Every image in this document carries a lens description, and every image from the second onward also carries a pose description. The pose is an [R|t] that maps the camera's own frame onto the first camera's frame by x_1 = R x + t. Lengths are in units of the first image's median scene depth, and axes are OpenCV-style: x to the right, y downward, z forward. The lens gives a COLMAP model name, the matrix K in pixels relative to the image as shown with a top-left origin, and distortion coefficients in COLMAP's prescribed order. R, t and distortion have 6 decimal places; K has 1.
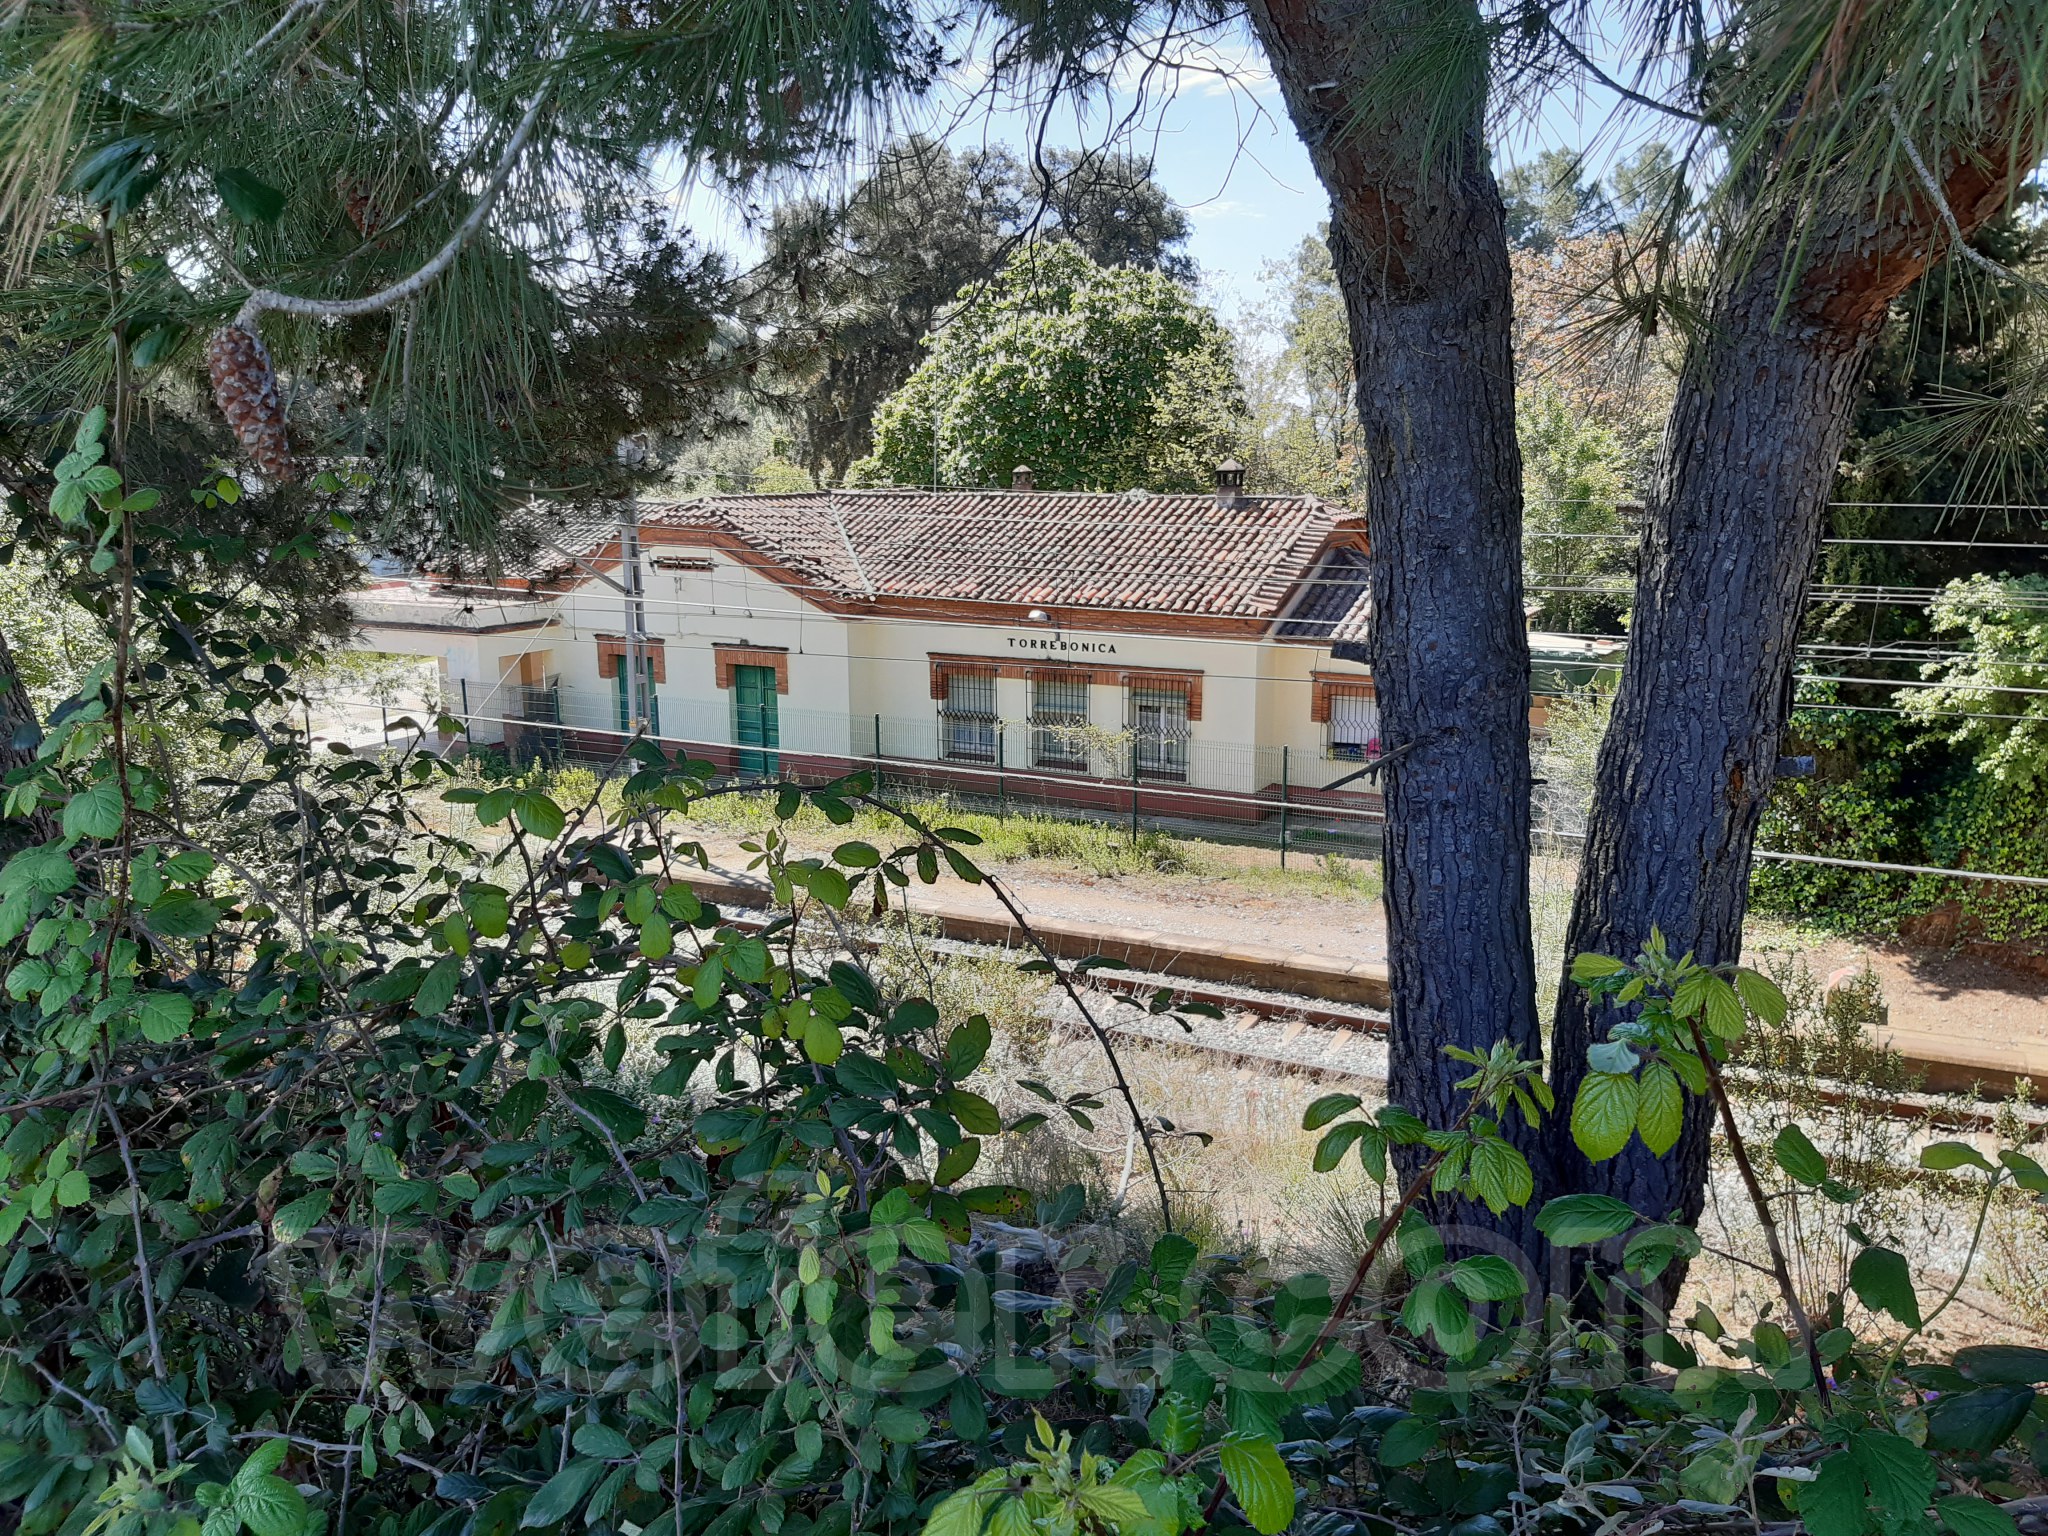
lens RADIAL K [[1566.6, 0, 1024.0], [0, 1566.6, 768.0], [0, 0, 1]] dist [0.063834, -0.107399]
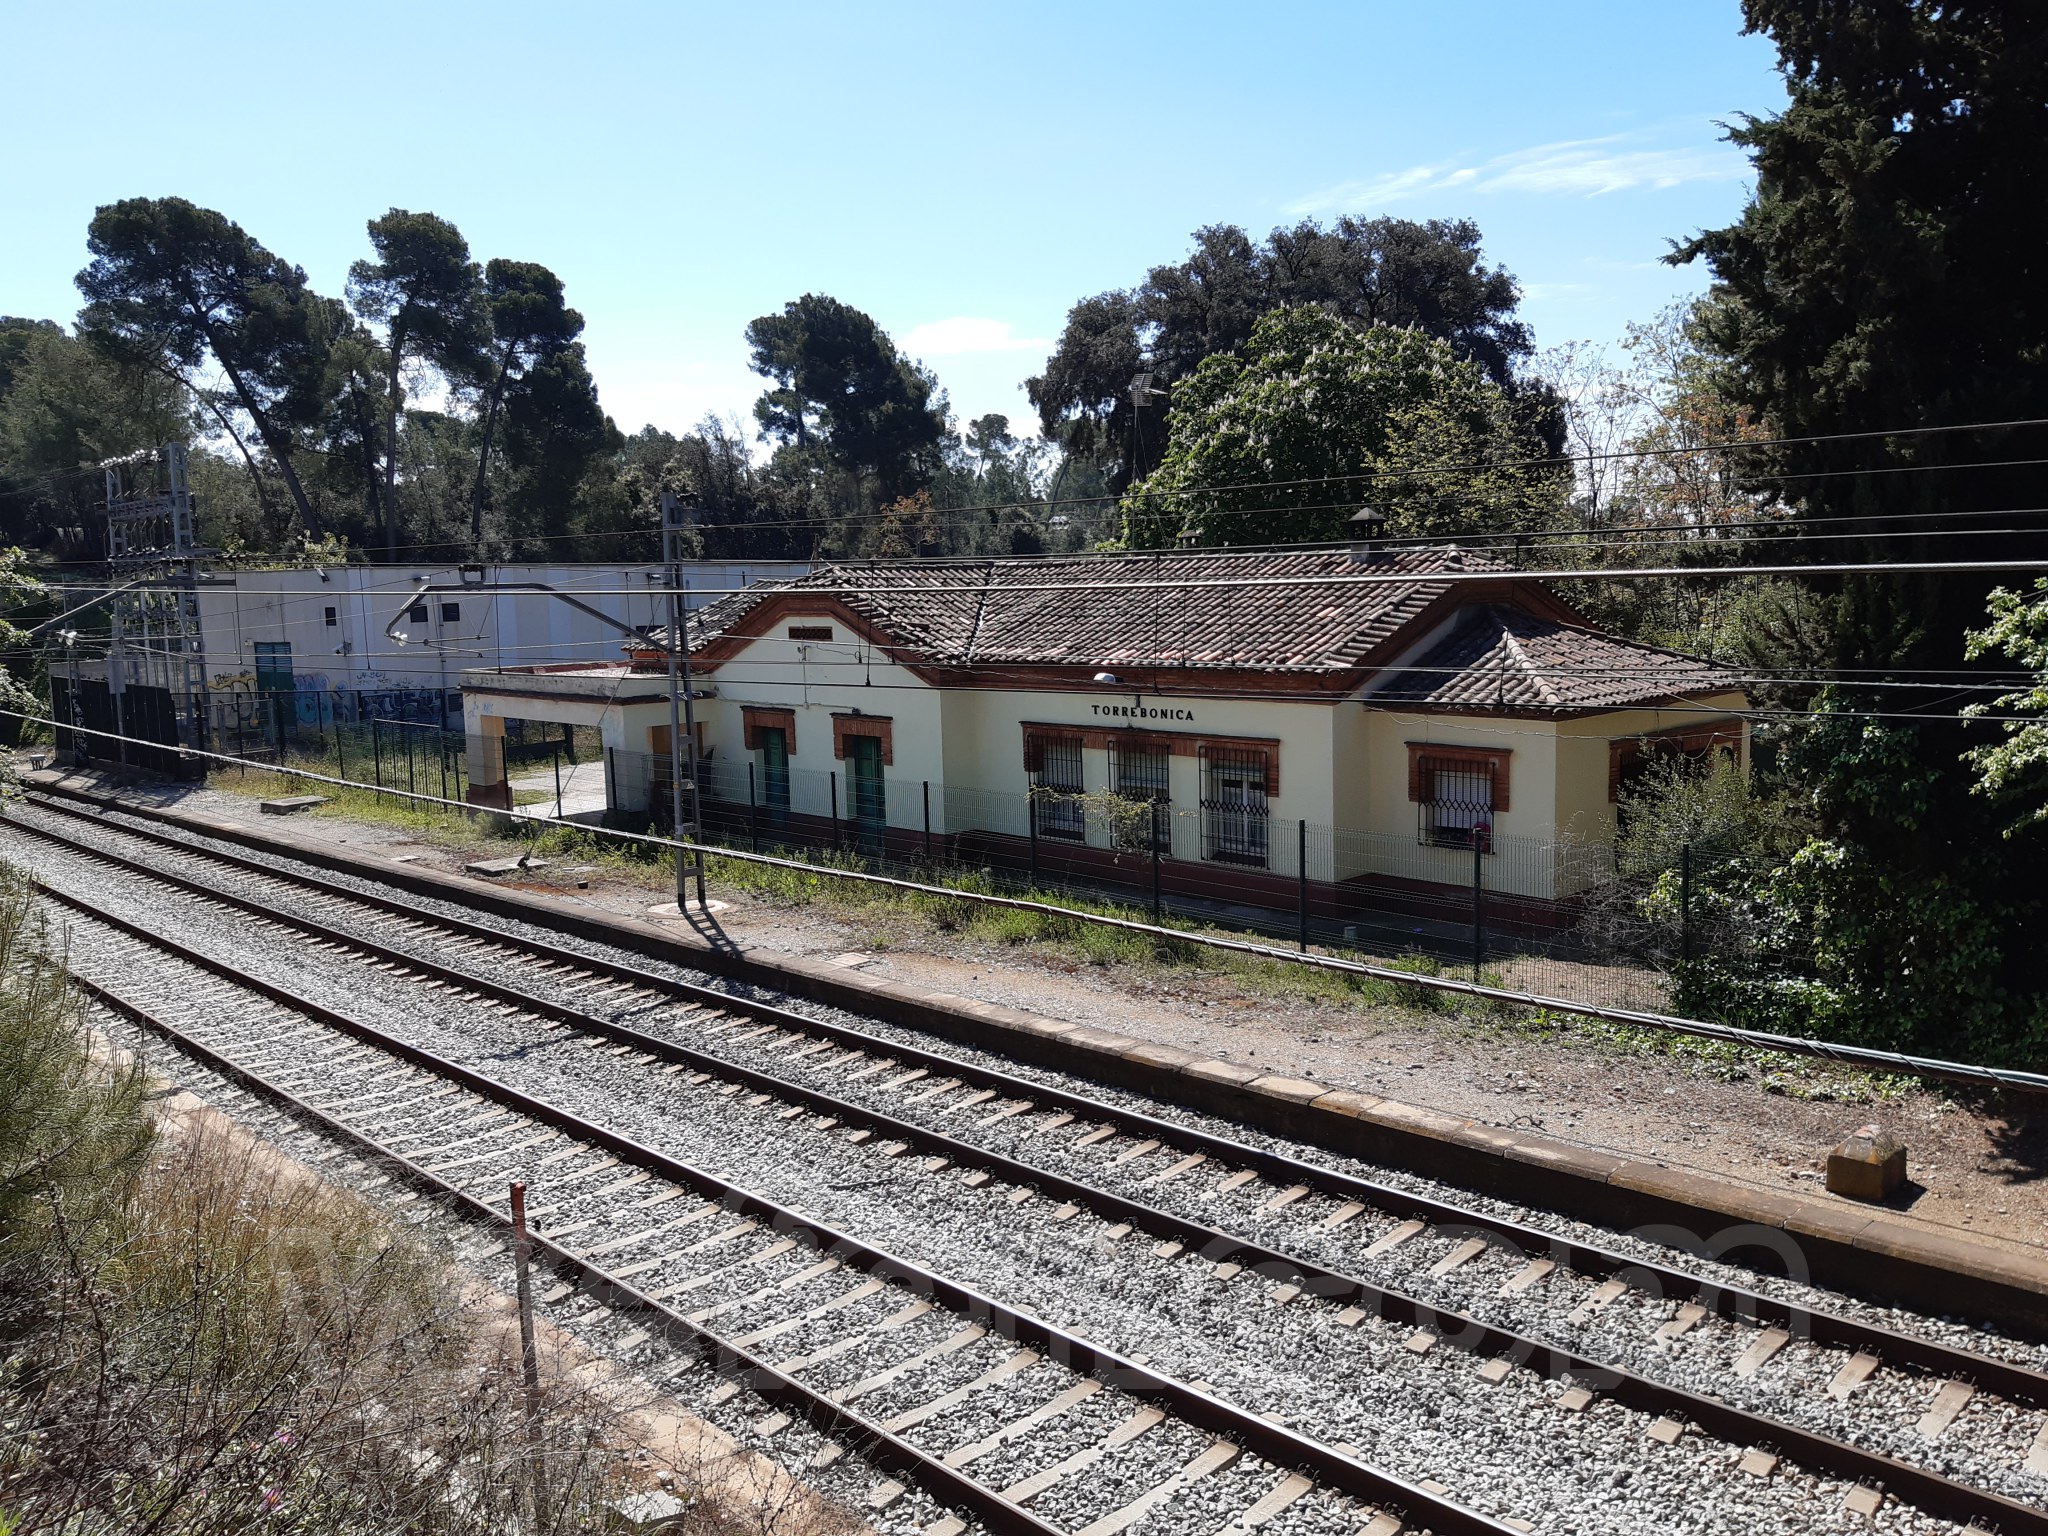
lens RADIAL K [[1566.6, 0, 1024.0], [0, 1566.6, 768.0], [0, 0, 1]] dist [0.063834, -0.107399]
pose [[0.951851, 0.016650, -0.306108, 0.225892], [-0.039471, 0.996869, -0.068514, 0.017577], [0.304009, 0.077298, 0.949528, 0.115827]]
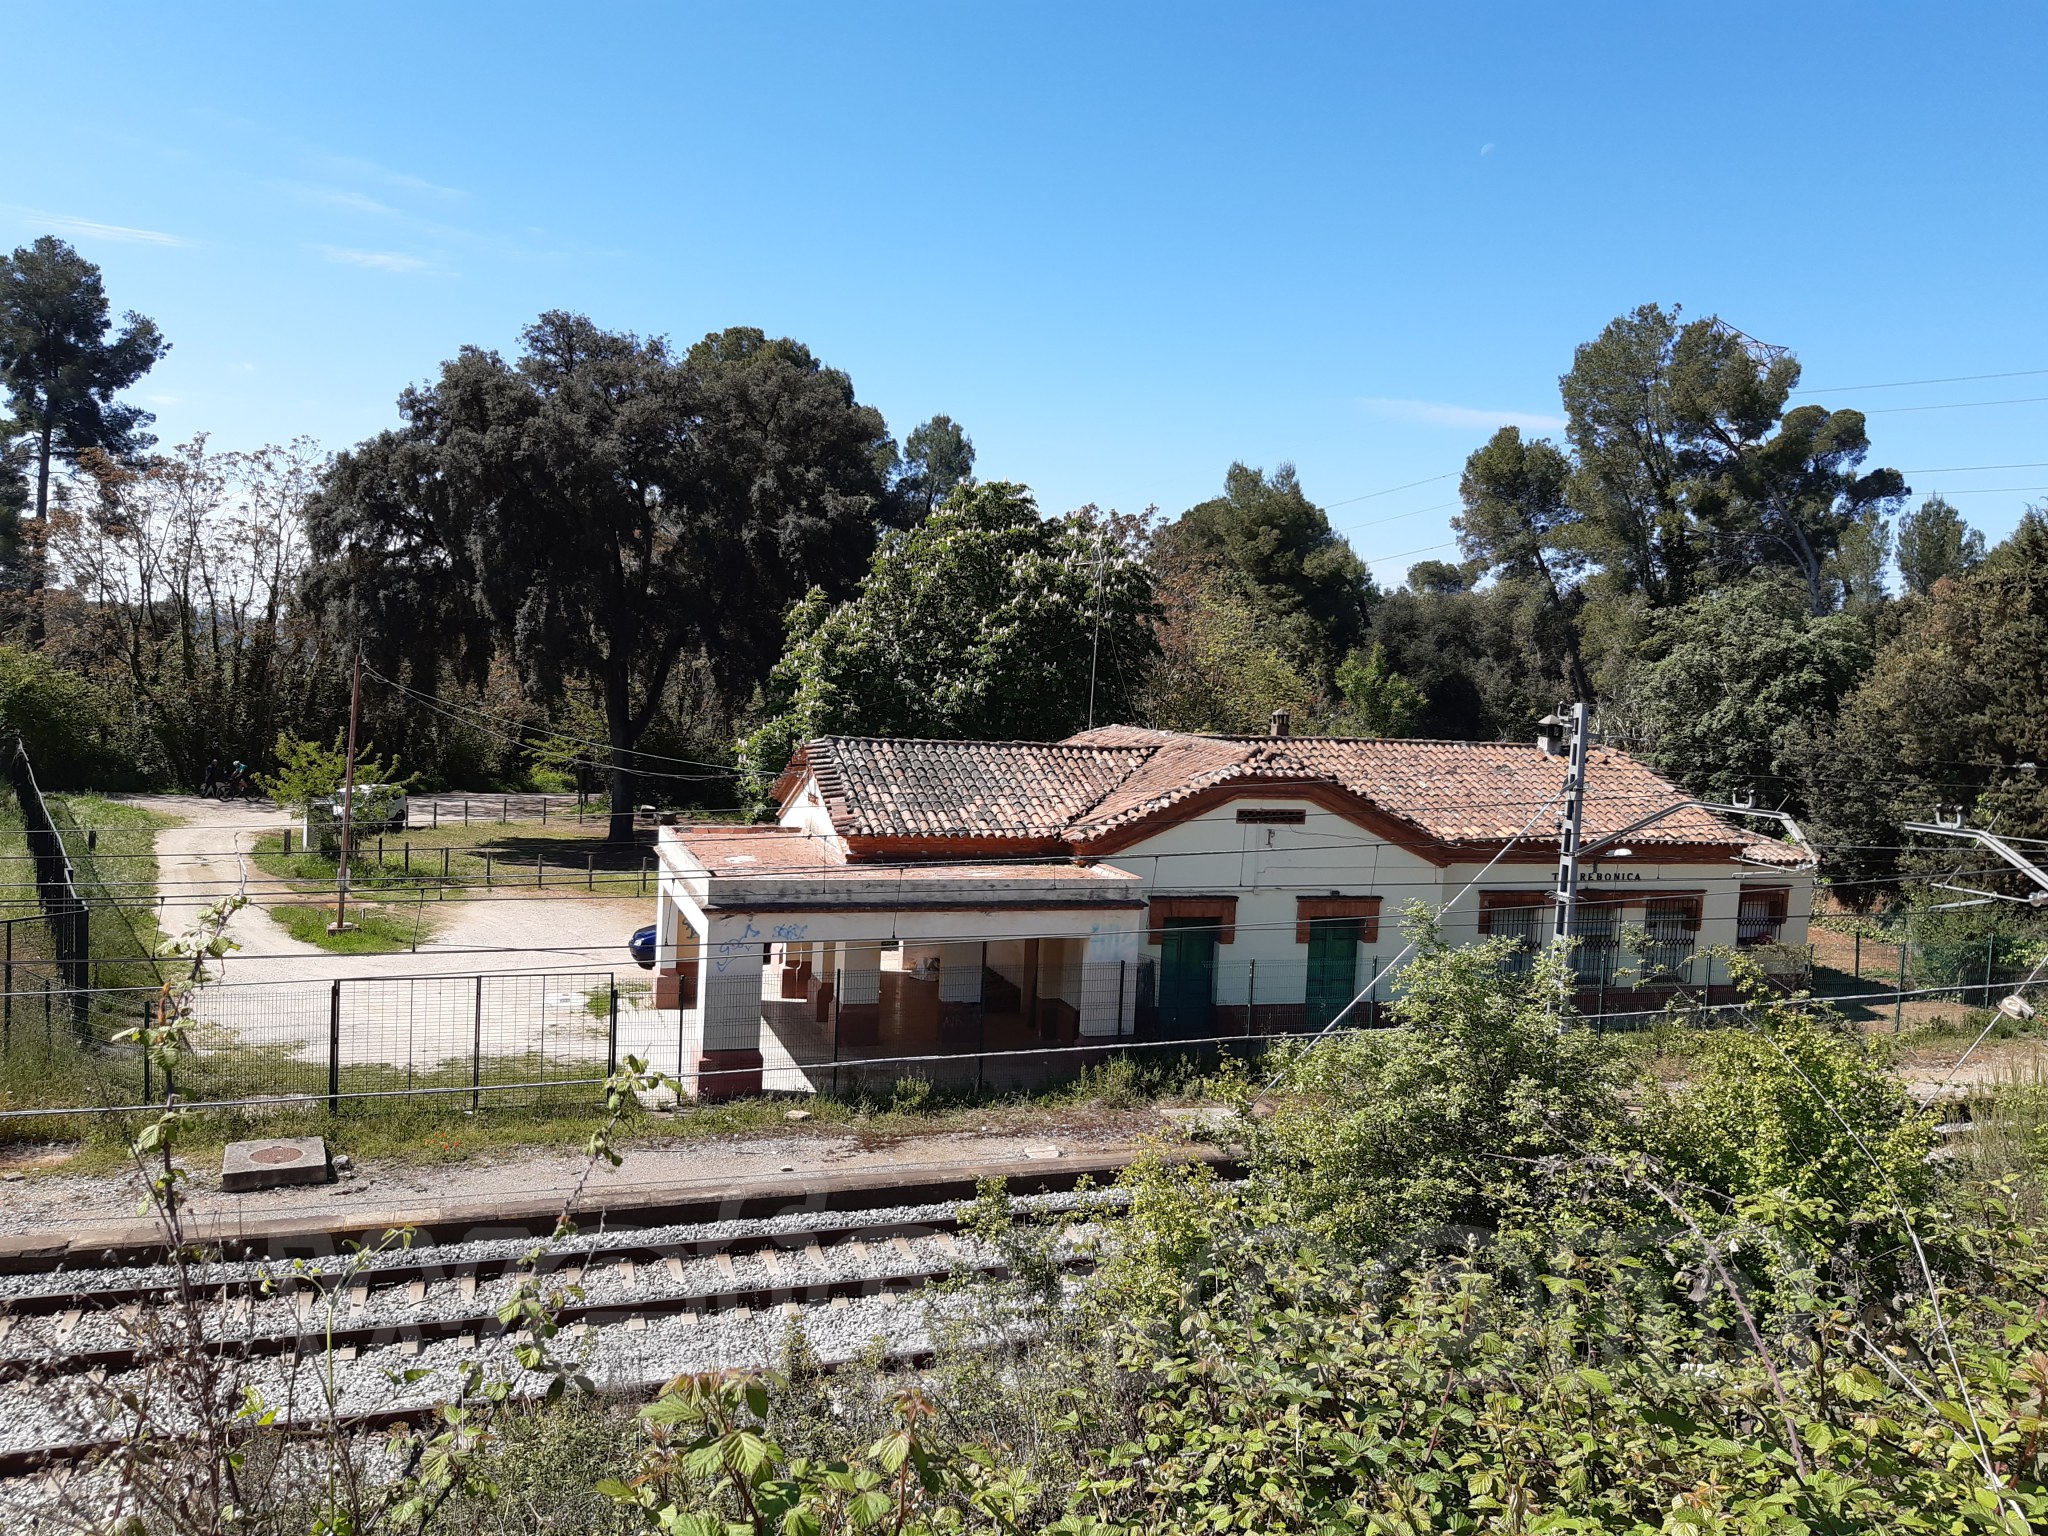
lens RADIAL K [[1566.6, 0, 1024.0], [0, 1566.6, 768.0], [0, 0, 1]] dist [0.063834, -0.107399]
pose [[0.693014, -0.012945, 0.720808, -1.052734], [0.096491, 0.992508, -0.074946, -0.106501], [-0.714438, 0.121490, 0.689071, 0.468630]]
